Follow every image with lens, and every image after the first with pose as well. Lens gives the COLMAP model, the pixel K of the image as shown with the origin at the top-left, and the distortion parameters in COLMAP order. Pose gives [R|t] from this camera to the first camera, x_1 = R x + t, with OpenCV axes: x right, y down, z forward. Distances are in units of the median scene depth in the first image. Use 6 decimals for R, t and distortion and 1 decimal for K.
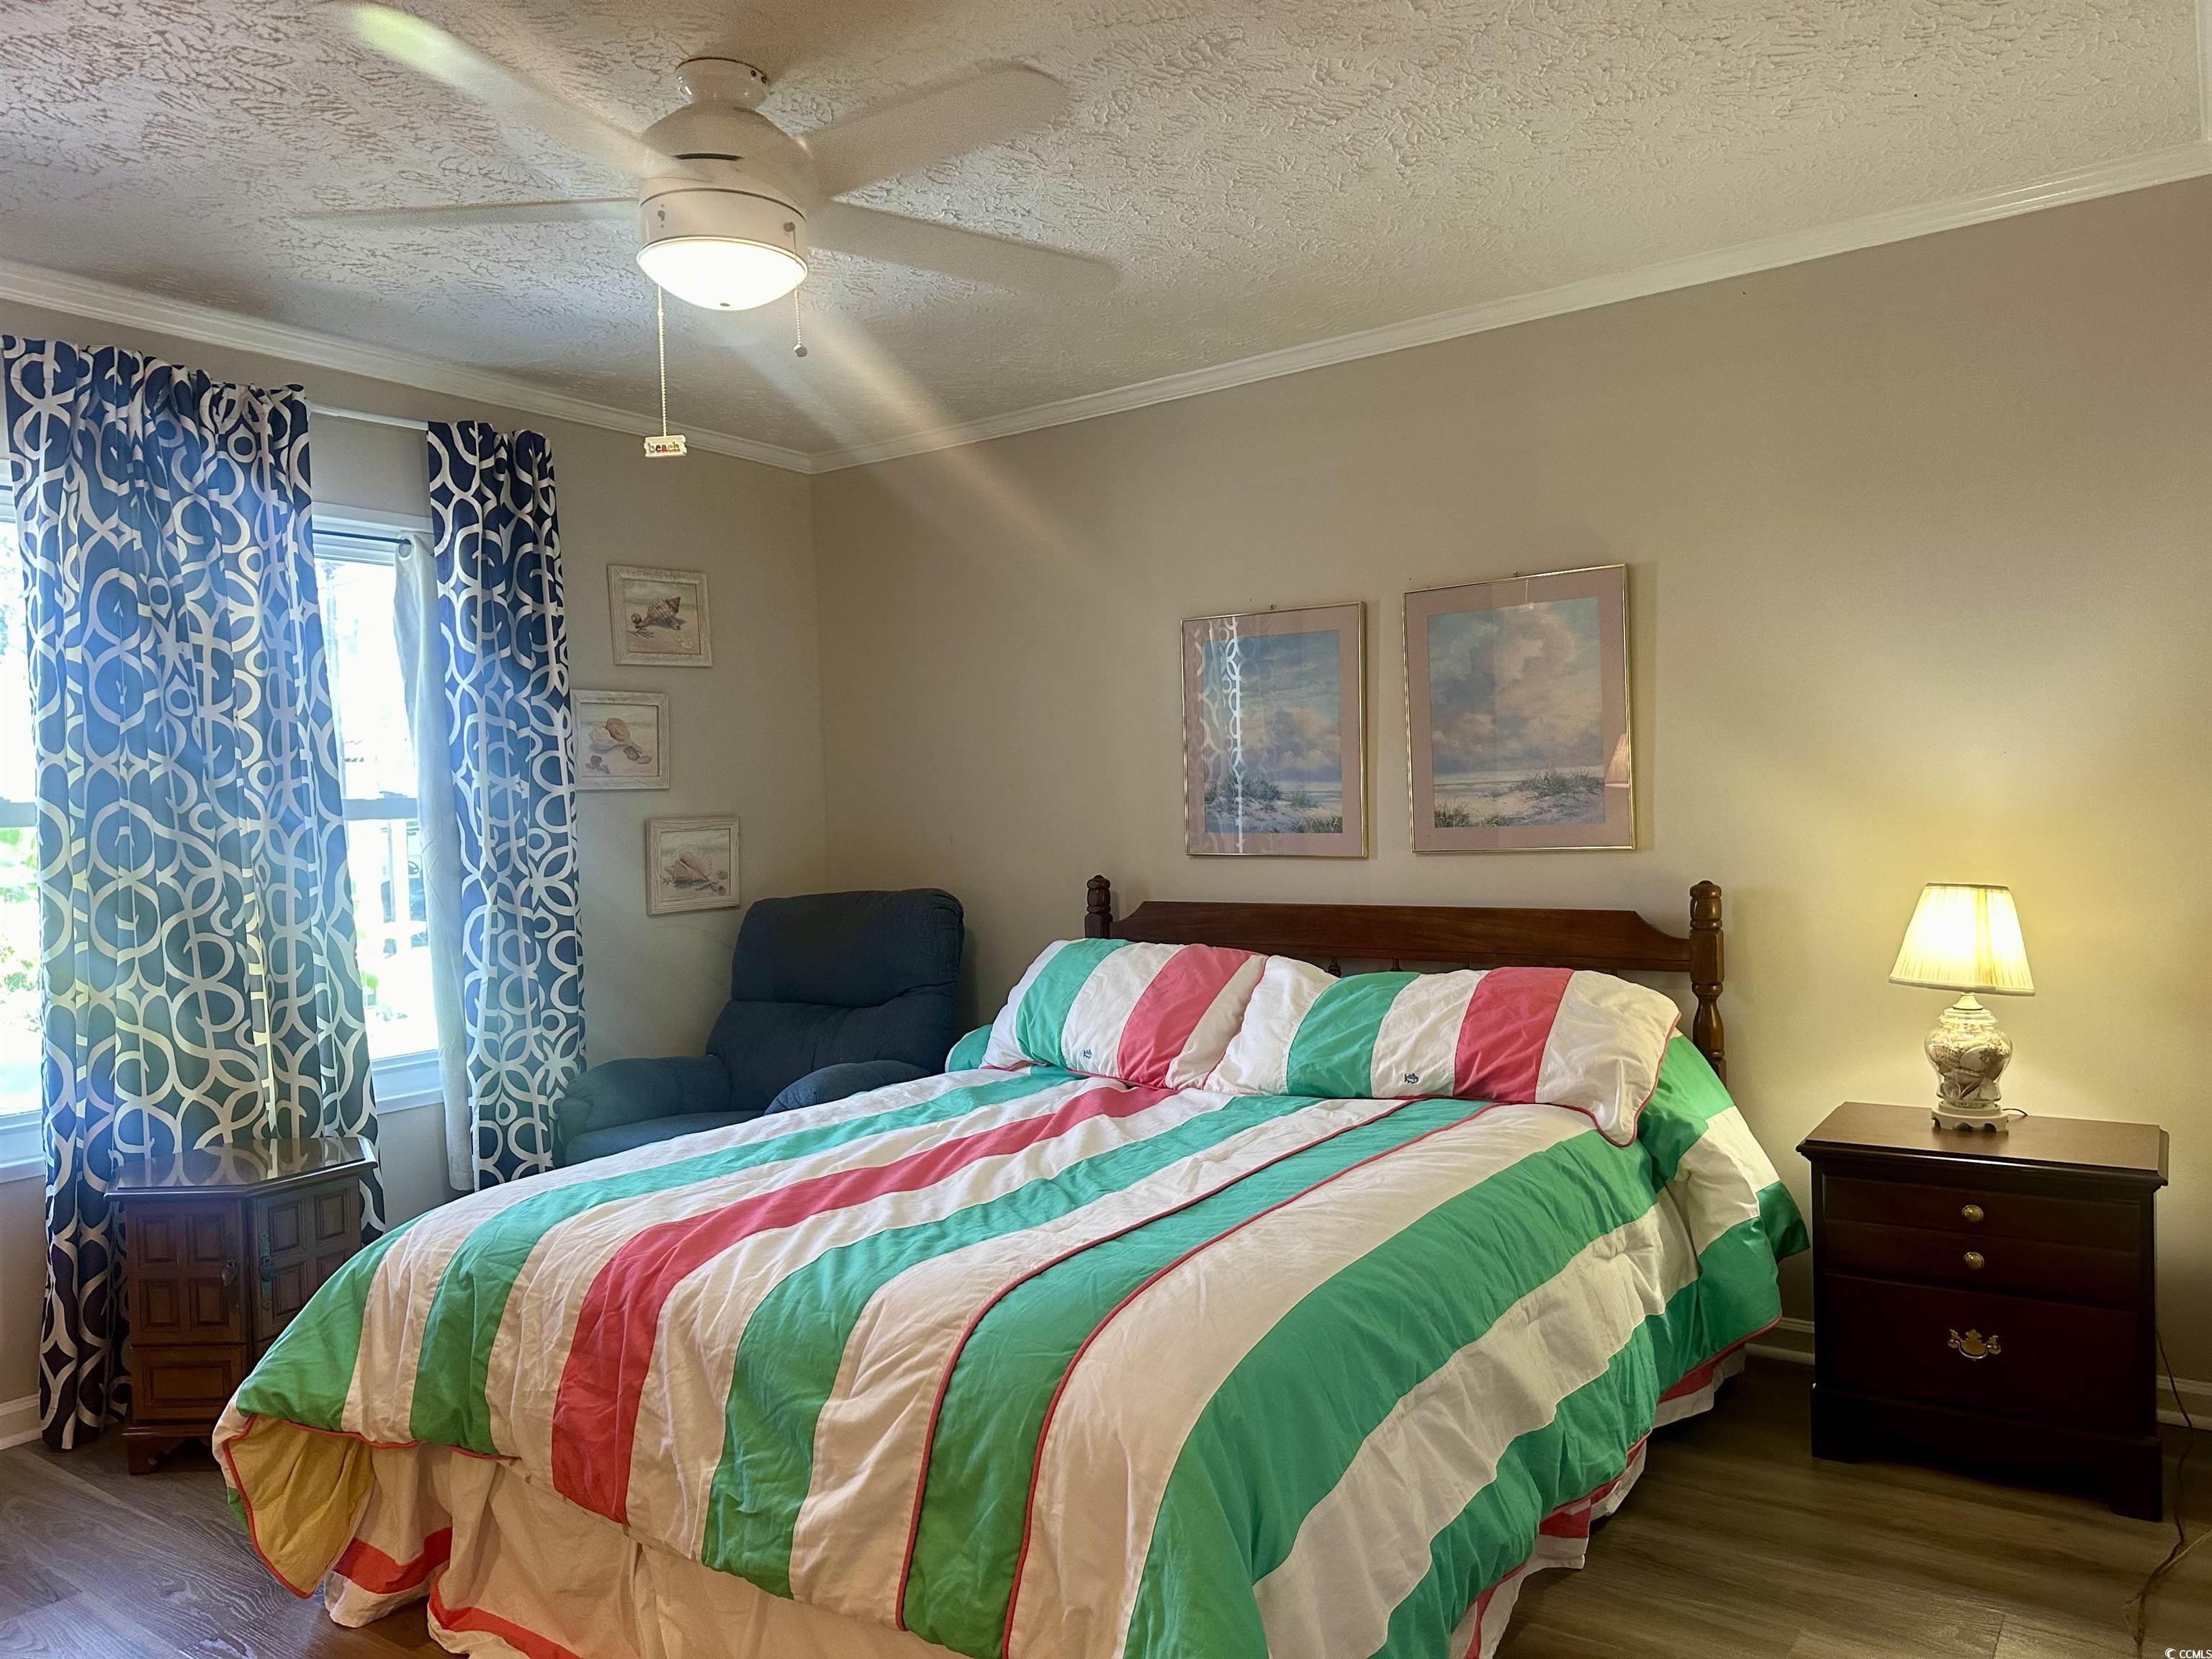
lens RADIAL K [[1572.1, 0, 1111.2], [0, 1572.1, 845.6], [0, 0, 1]] dist [0.072630, -0.089452]
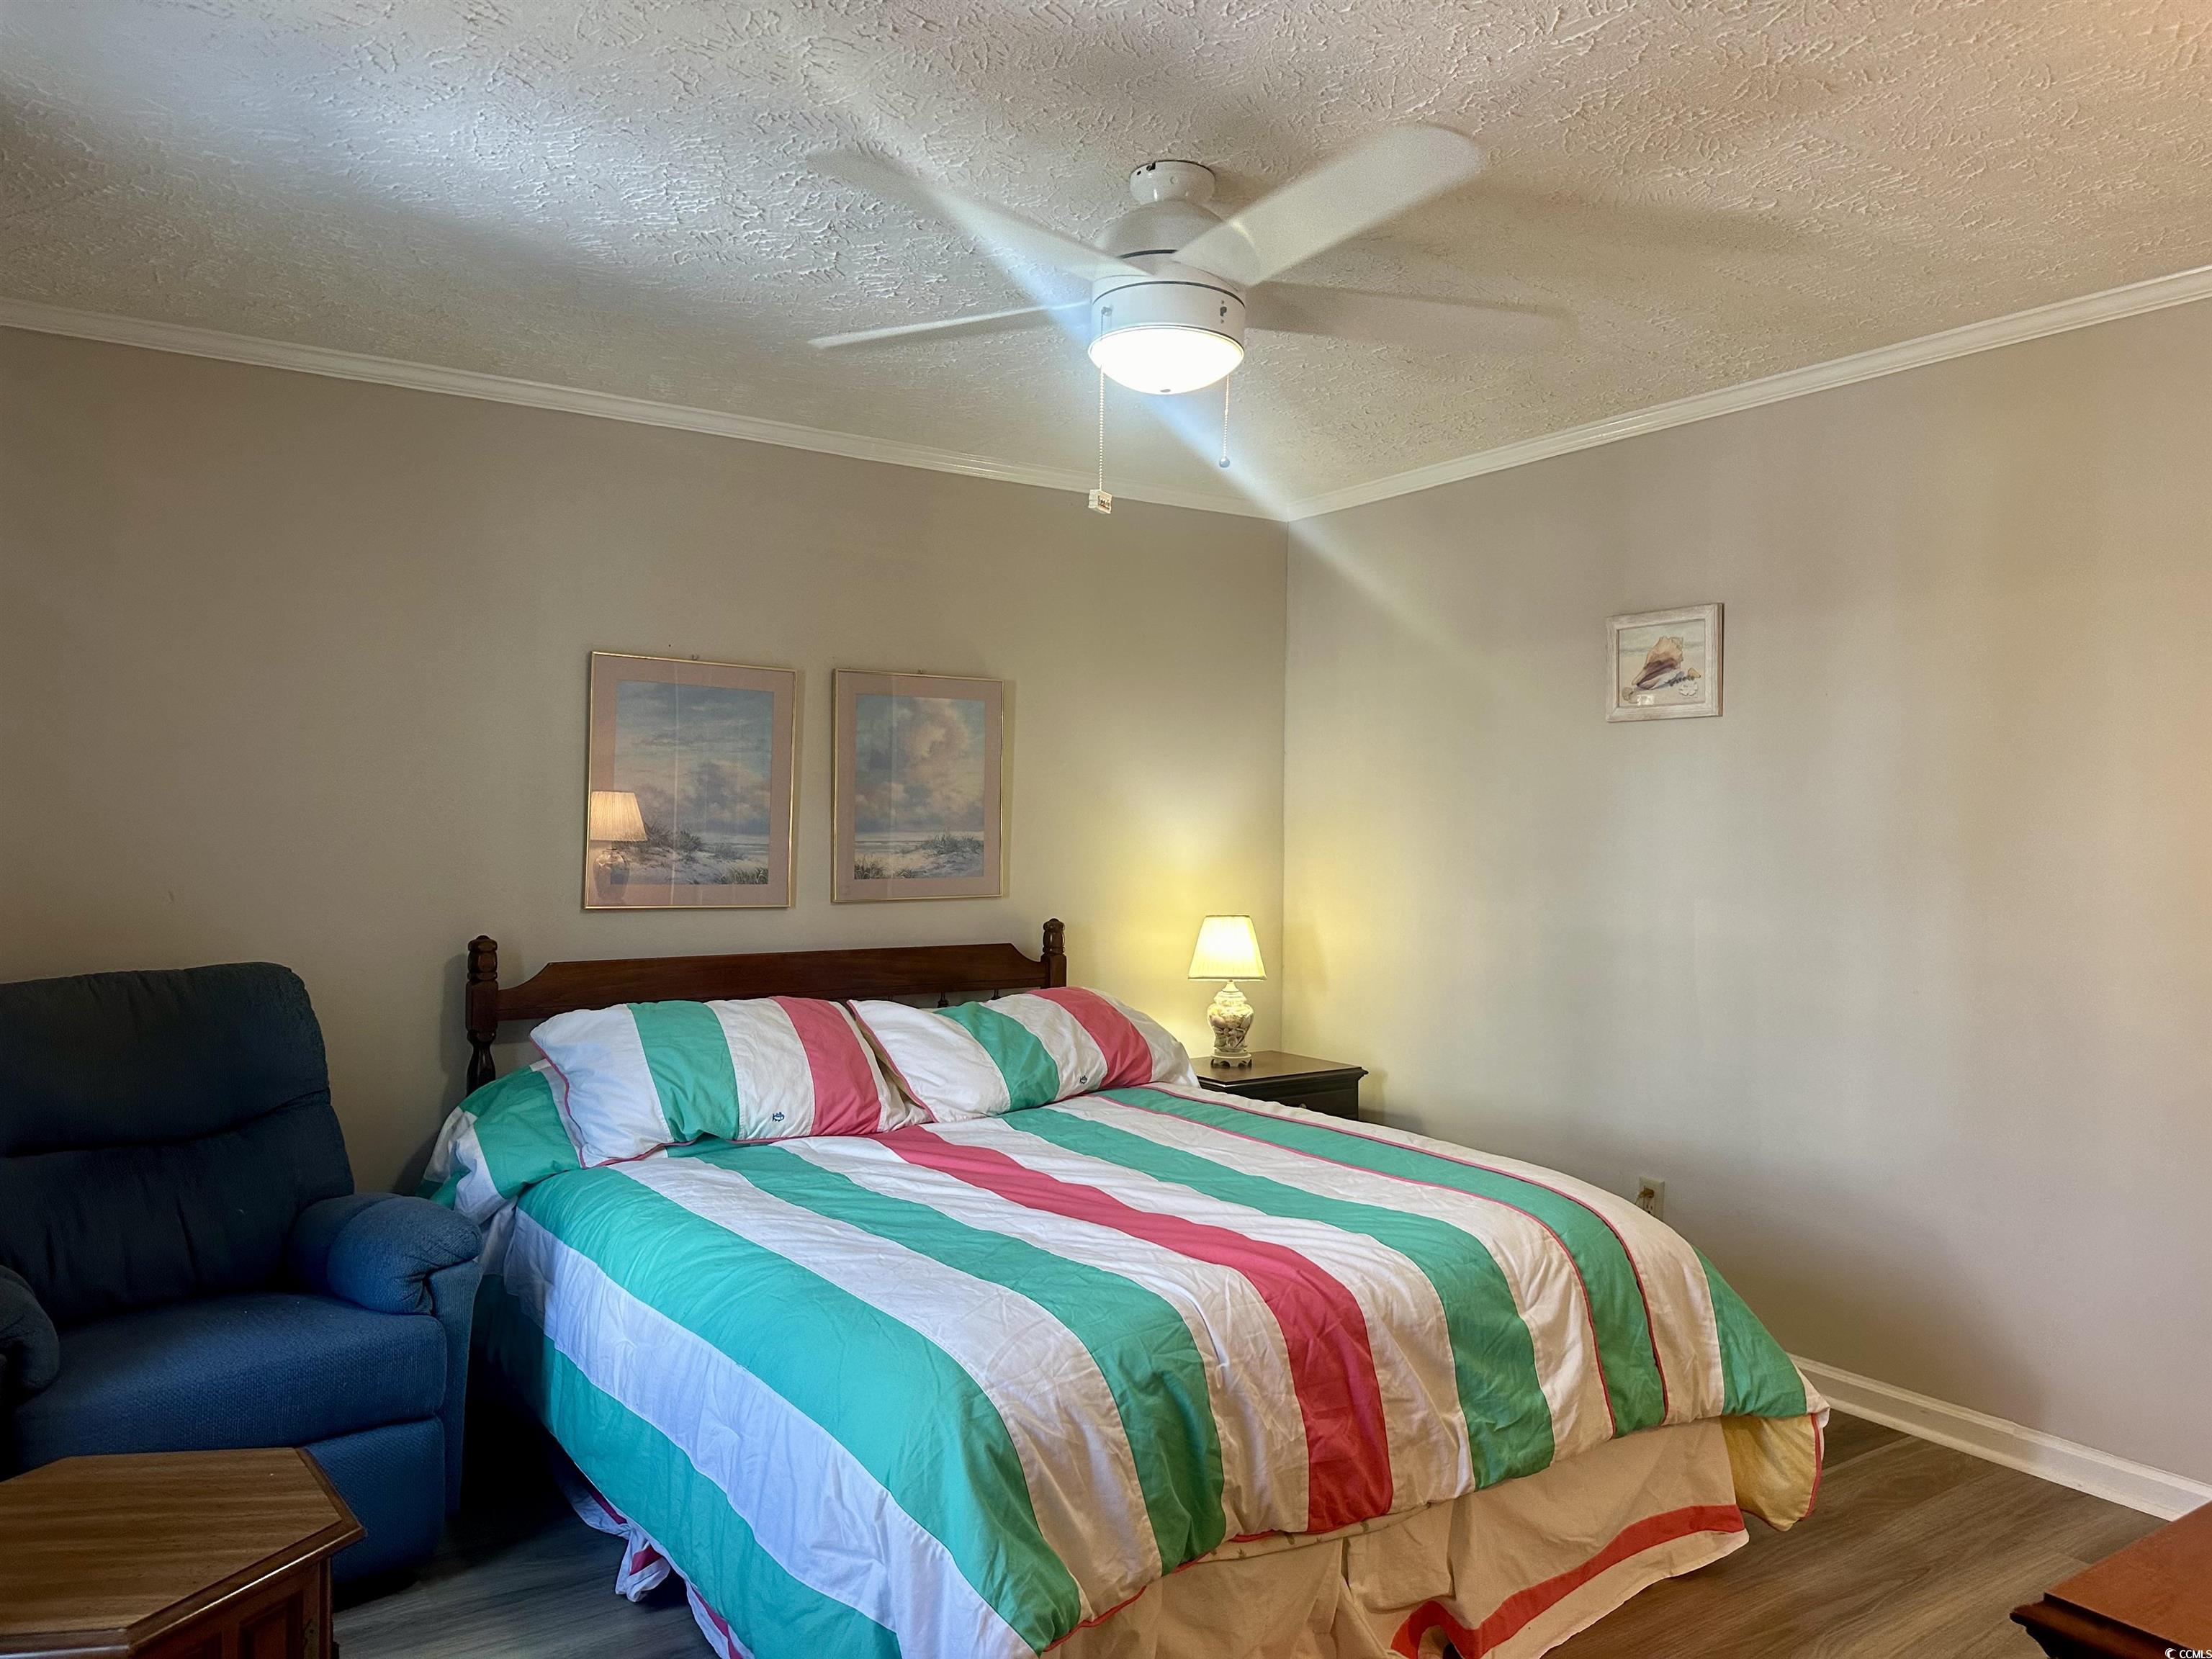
lens RADIAL K [[1572.1, 0, 1119.2], [0, 1572.1, 814.8], [0, 0, 1]] dist [0.072630, -0.089452]
pose [[0.327102, 0.038730, 0.944195, -0.830918], [0.003602, 0.999101, -0.042230, -0.009605], [-0.944982, 0.017214, 0.326668, 0.464288]]
